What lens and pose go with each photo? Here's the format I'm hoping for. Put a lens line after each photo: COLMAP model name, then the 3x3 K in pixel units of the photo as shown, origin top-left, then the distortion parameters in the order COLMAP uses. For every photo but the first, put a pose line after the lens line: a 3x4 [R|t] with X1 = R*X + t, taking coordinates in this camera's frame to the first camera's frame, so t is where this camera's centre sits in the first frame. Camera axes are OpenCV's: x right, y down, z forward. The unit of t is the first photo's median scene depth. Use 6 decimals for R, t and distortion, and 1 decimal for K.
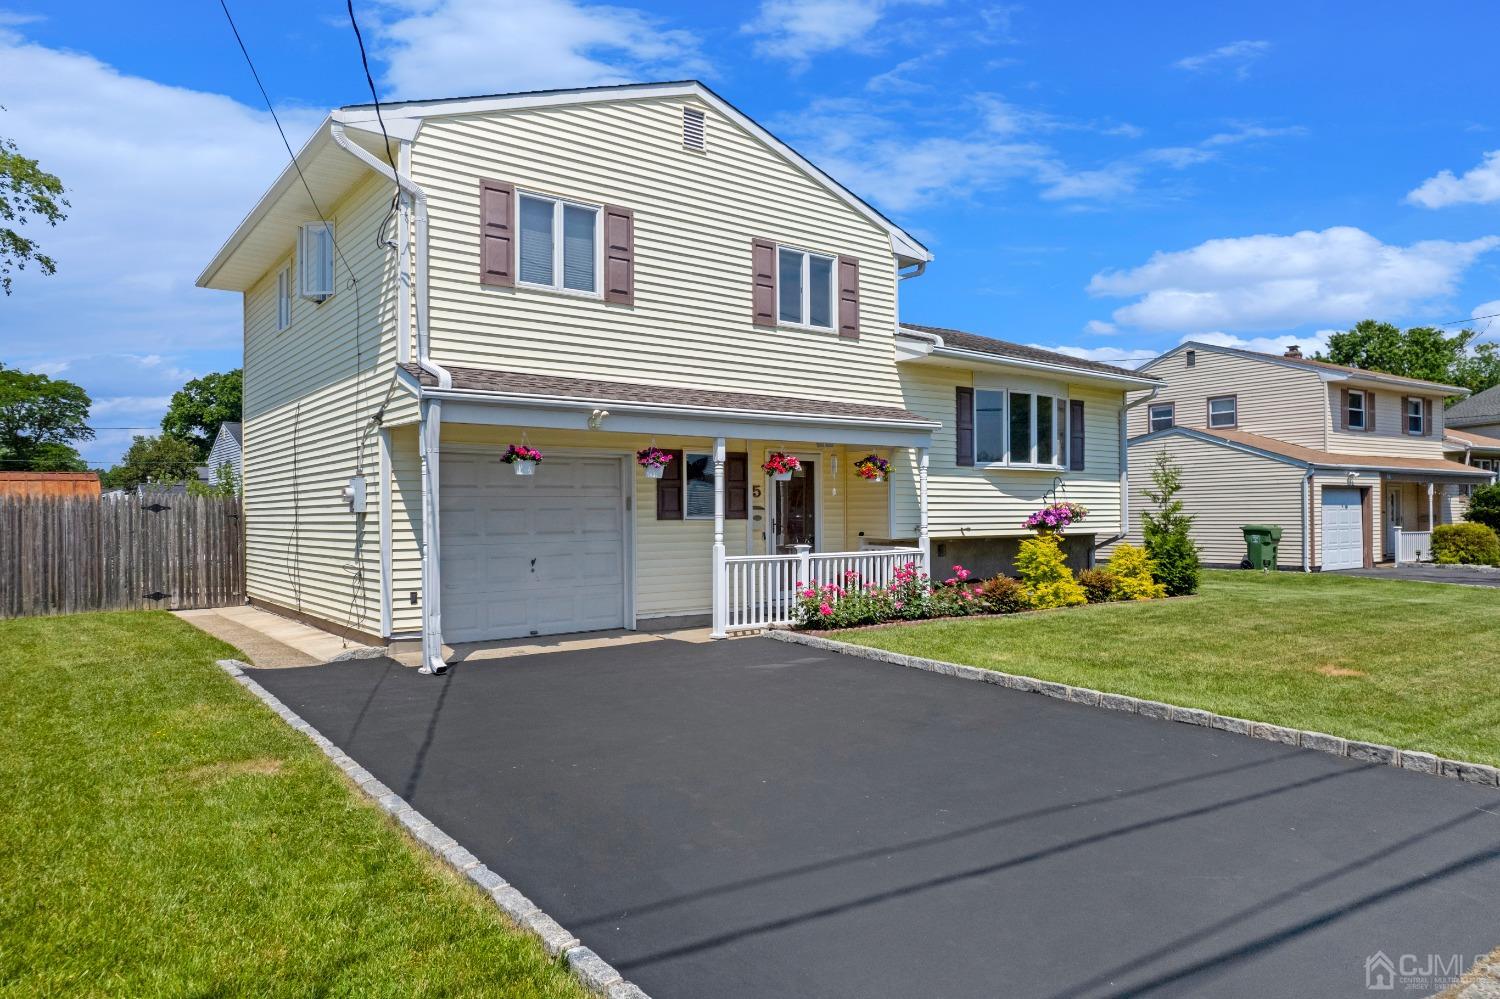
lens RADIAL K [[964.1, 0, 750.0], [0, 964.1, 499.5], [0, 0, 1]] dist [-0.029401, 0.001866]
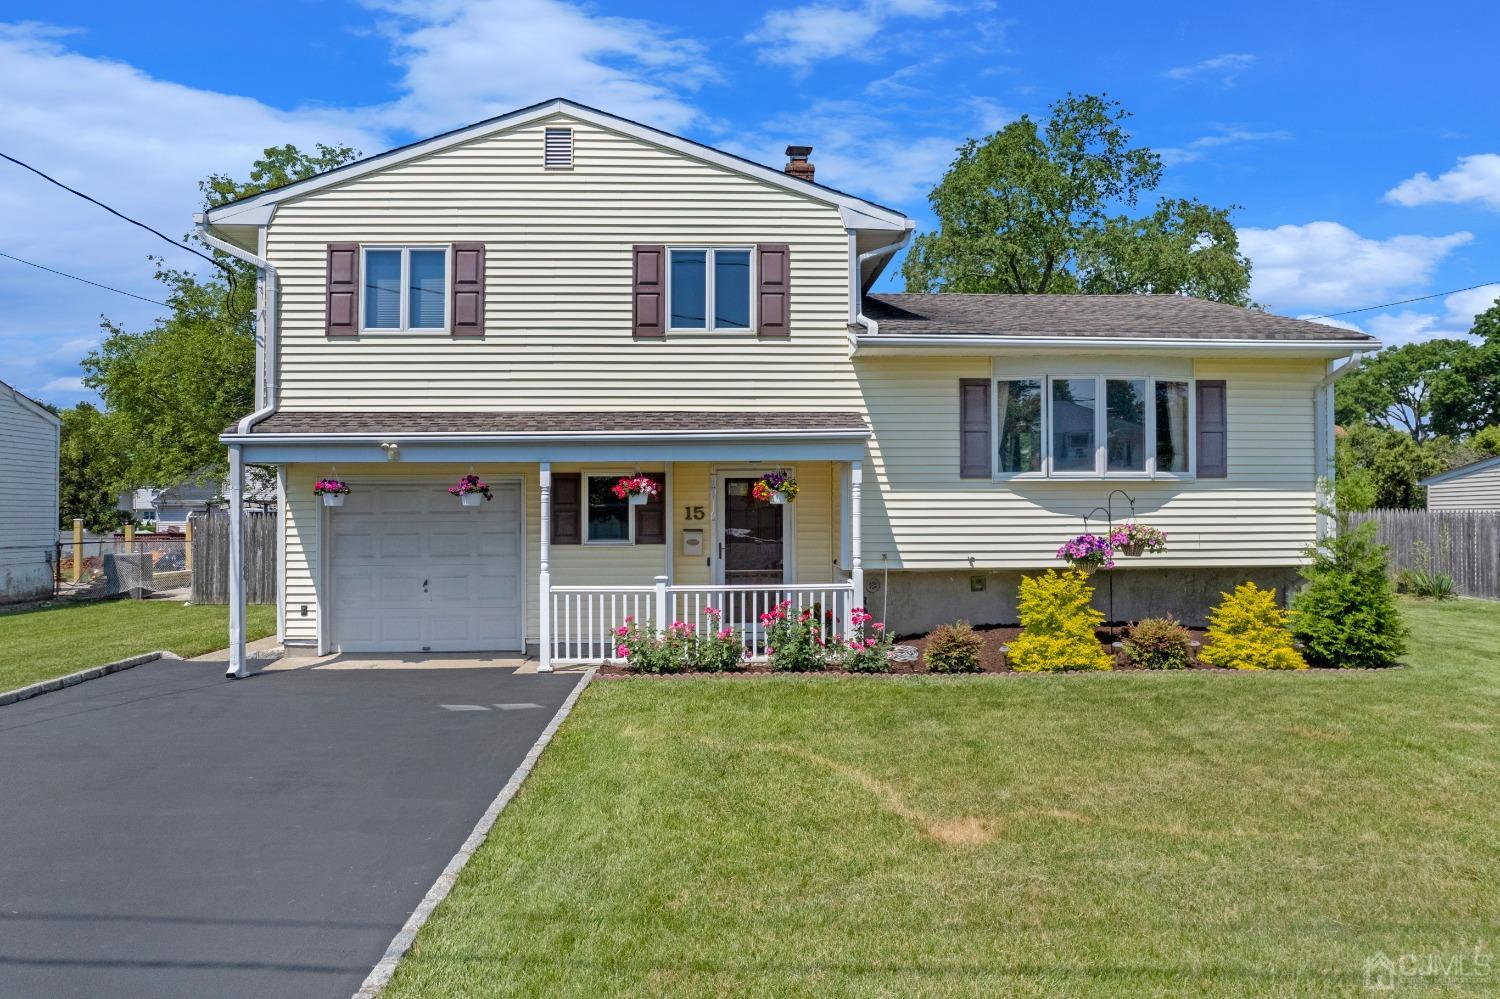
lens RADIAL K [[968.4, 0, 774.7], [0, 968.4, 481.2], [0, 0, 1]] dist [-0.055412, 0.000969]
pose [[0.821755, -0.017027, -0.569586, 0.648251], [0.008645, 0.999811, -0.017416, -0.024315], [0.569775, 0.009387, 0.821747, 0.309828]]
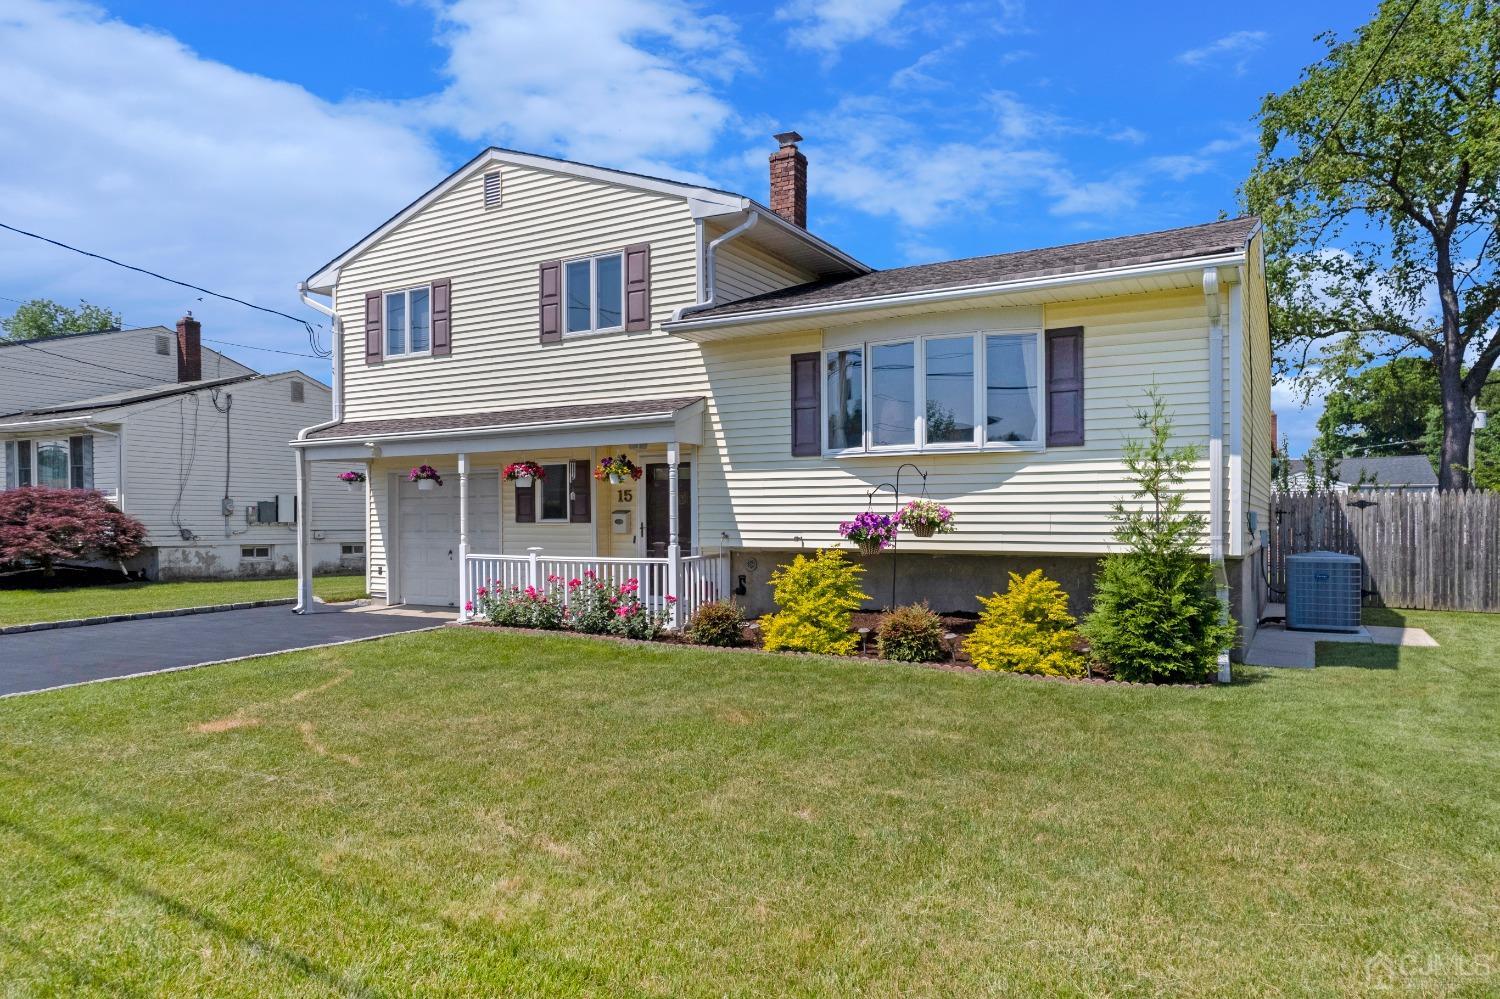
lens RADIAL K [[931.7, 0, 783.2], [0, 931.7, 513.8], [0, 0, 1]] dist [-0.000188, 0.000443]
pose [[0.401648, 0.001900, -0.915792, 1.078660], [0.014281, 0.999863, 0.008338, 0.005448], [0.915683, -0.016427, 0.401566, 0.825166]]
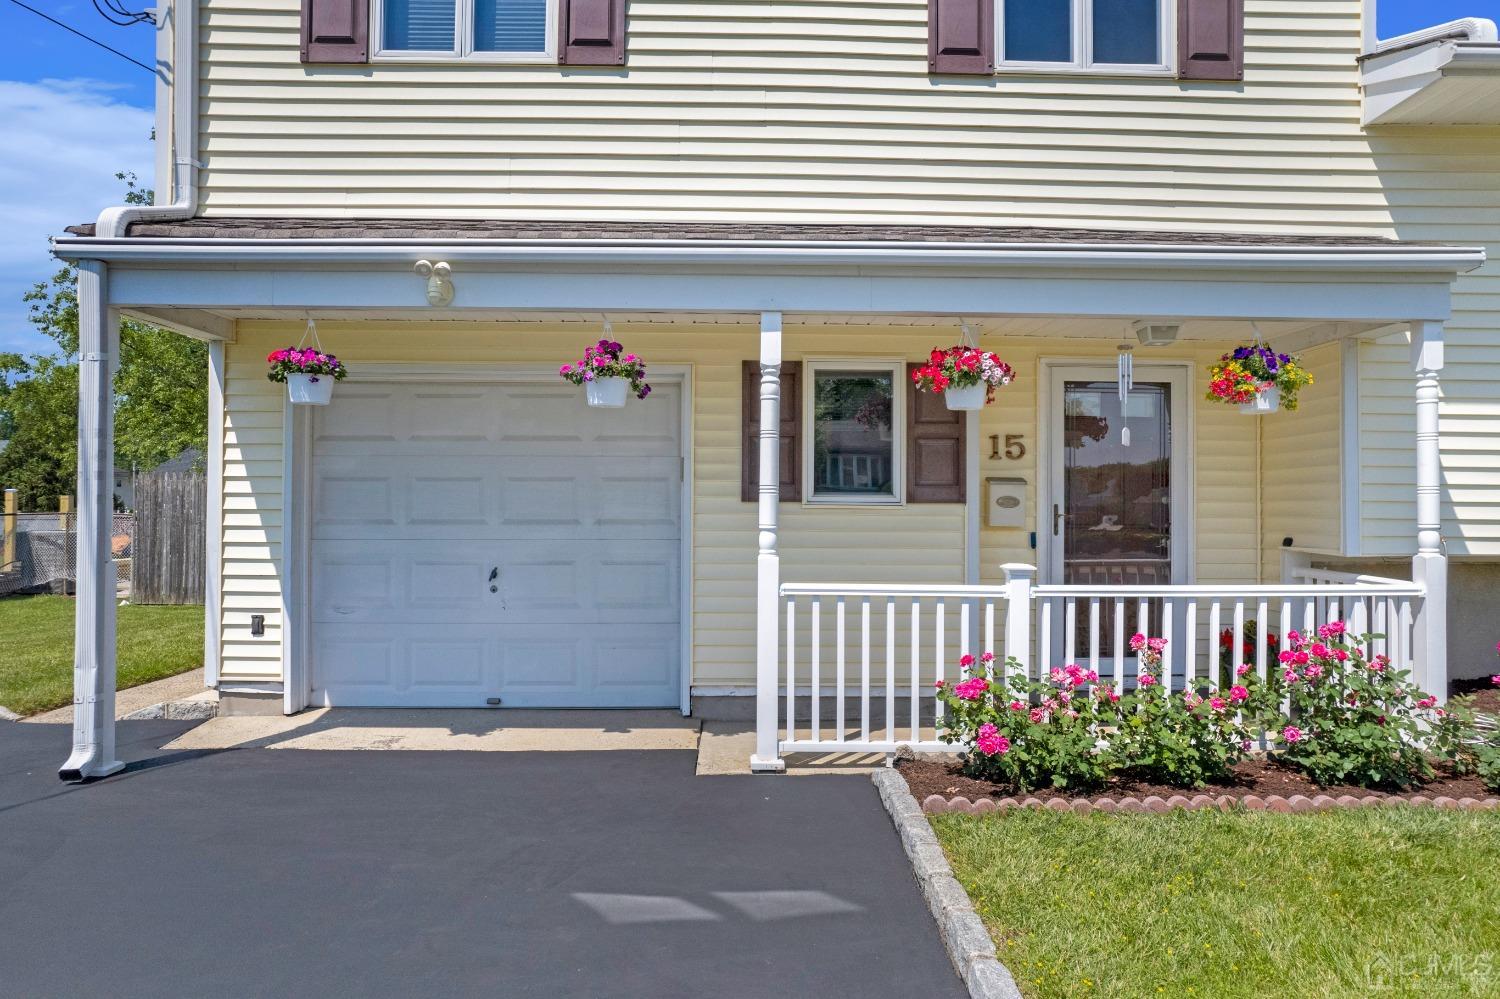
lens RADIAL K [[982.9, 0, 767.5], [0, 982.9, 490.8], [0, 0, 1]] dist [-0.089357, 0.088886]
pose [[0.805679, -0.001584, -0.592351, 0.213244], [-0.003167, 0.999971, -0.006982, 0.018833], [0.592344, 0.007501, 0.805650, 0.586488]]
